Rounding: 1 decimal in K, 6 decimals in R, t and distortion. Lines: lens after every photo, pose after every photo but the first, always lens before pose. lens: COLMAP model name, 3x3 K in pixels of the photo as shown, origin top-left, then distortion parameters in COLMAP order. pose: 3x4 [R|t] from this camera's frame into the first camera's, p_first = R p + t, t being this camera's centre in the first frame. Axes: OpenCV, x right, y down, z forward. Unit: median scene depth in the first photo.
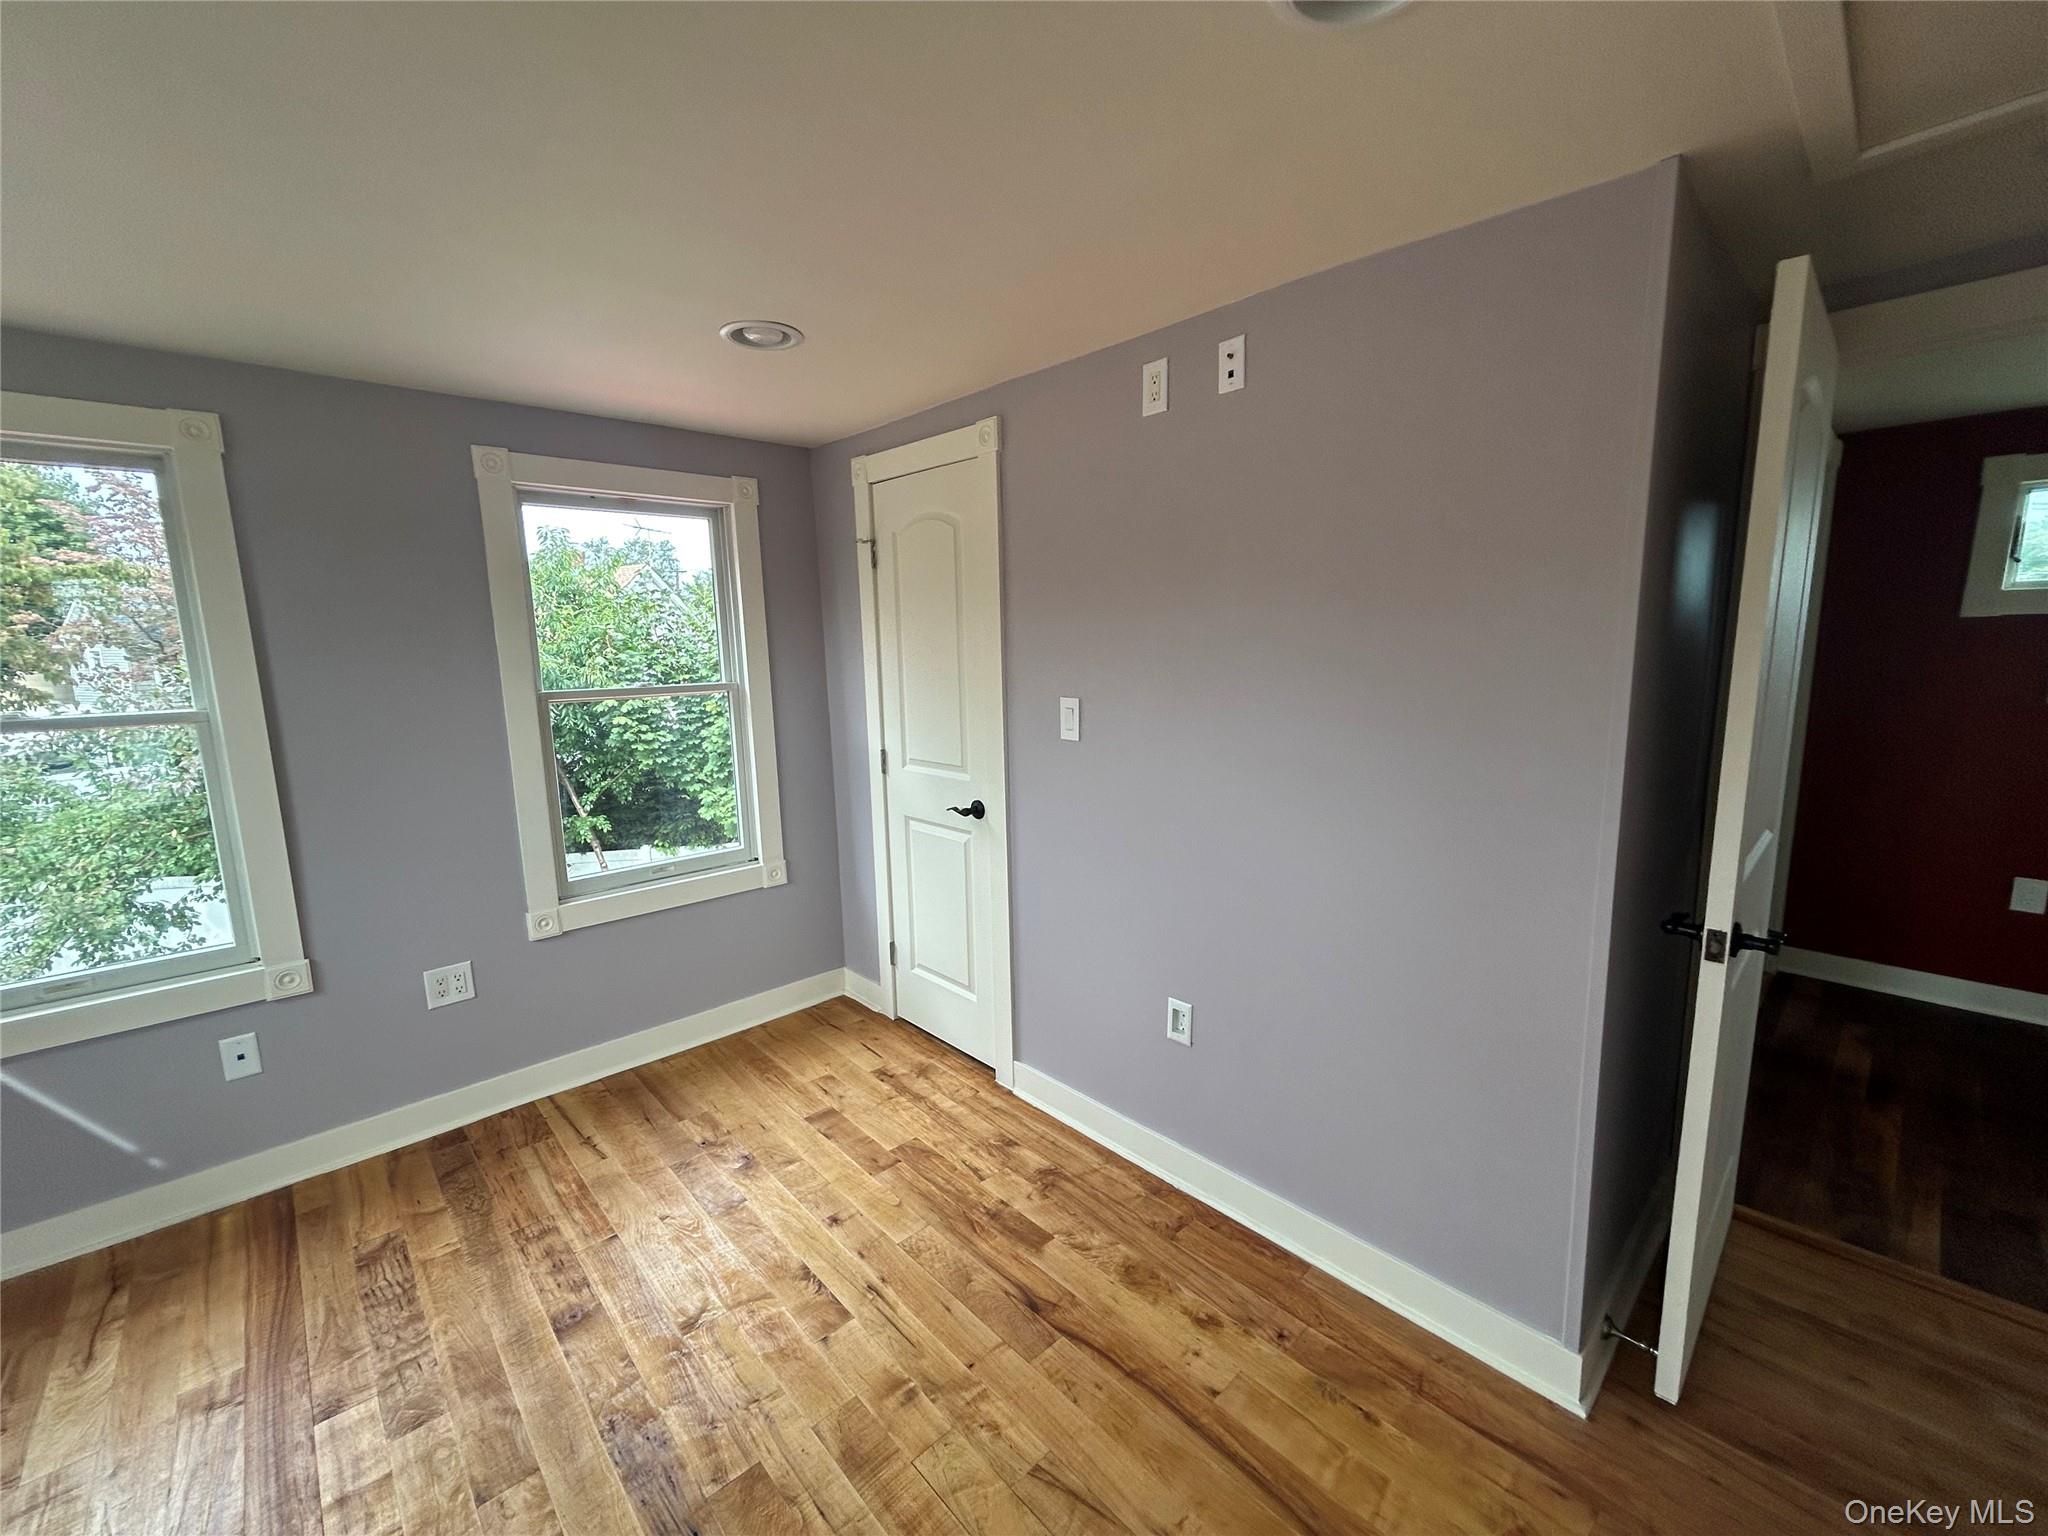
lens RADIAL K [[827.8, 0, 1019.2], [0, 827.8, 764.7], [0, 0, 1]] dist [0.000225, 0.000148]
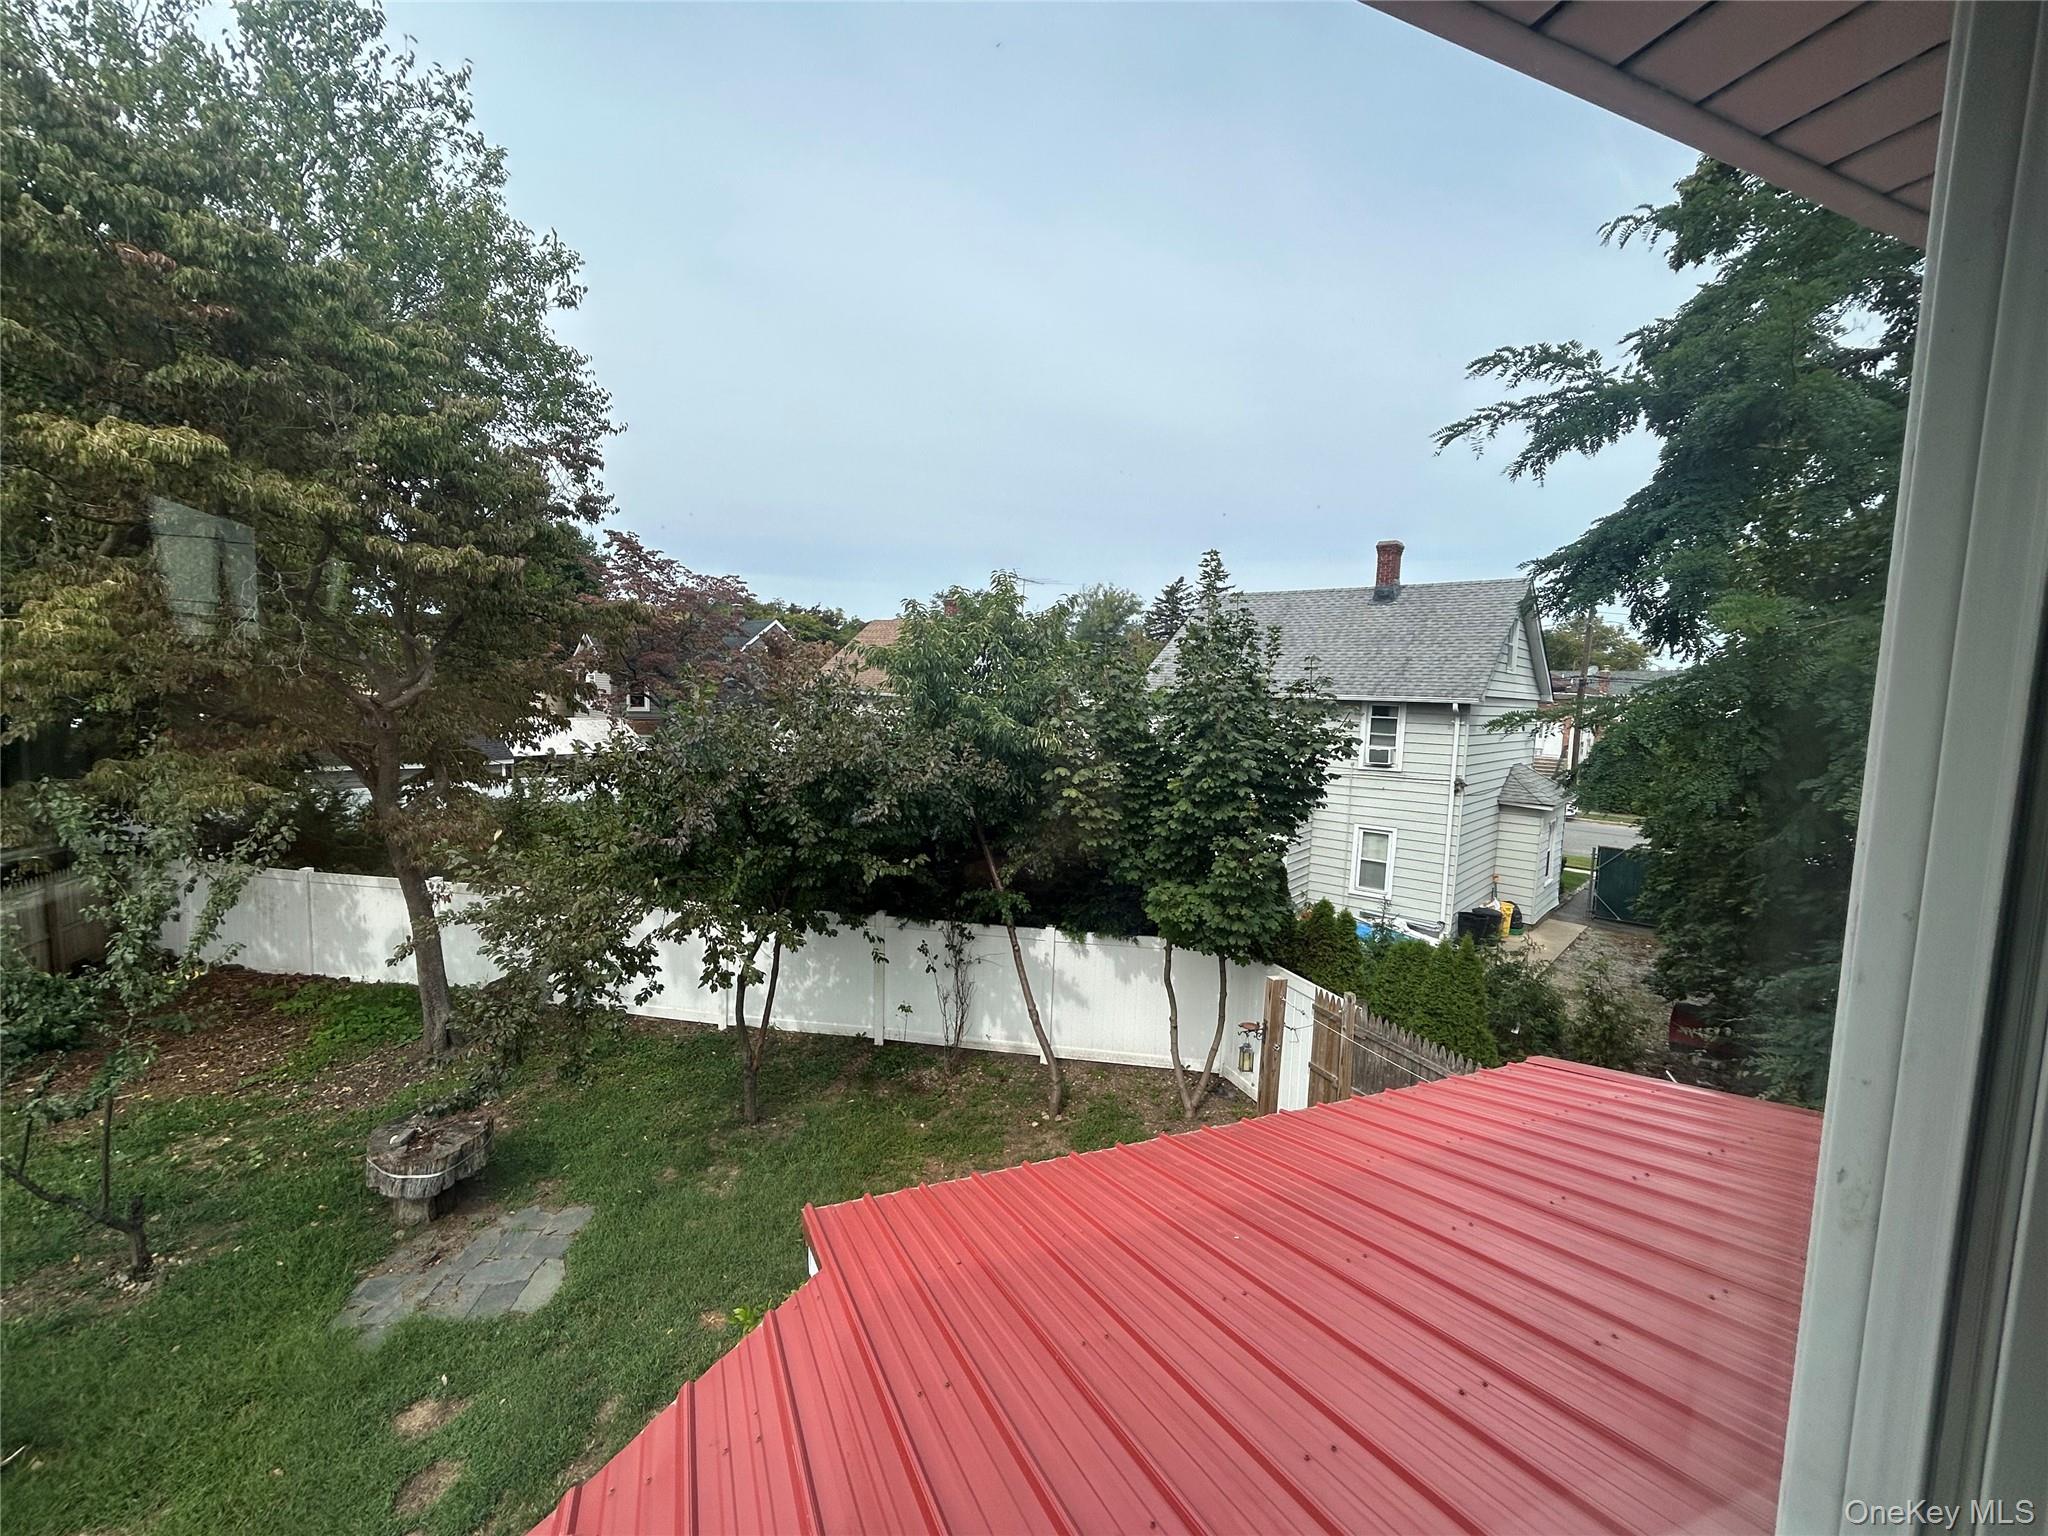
lens RADIAL K [[827.8, 0, 1019.2], [0, 827.8, 764.7], [0, 0, 1]] dist [0.000225, 0.000148]
pose [[0.936781, 0.078773, -0.340934, -0.223985], [-0.099384, 0.994103, -0.043391, -0.036795], [0.335505, 0.074531, 0.939085, 0.167032]]
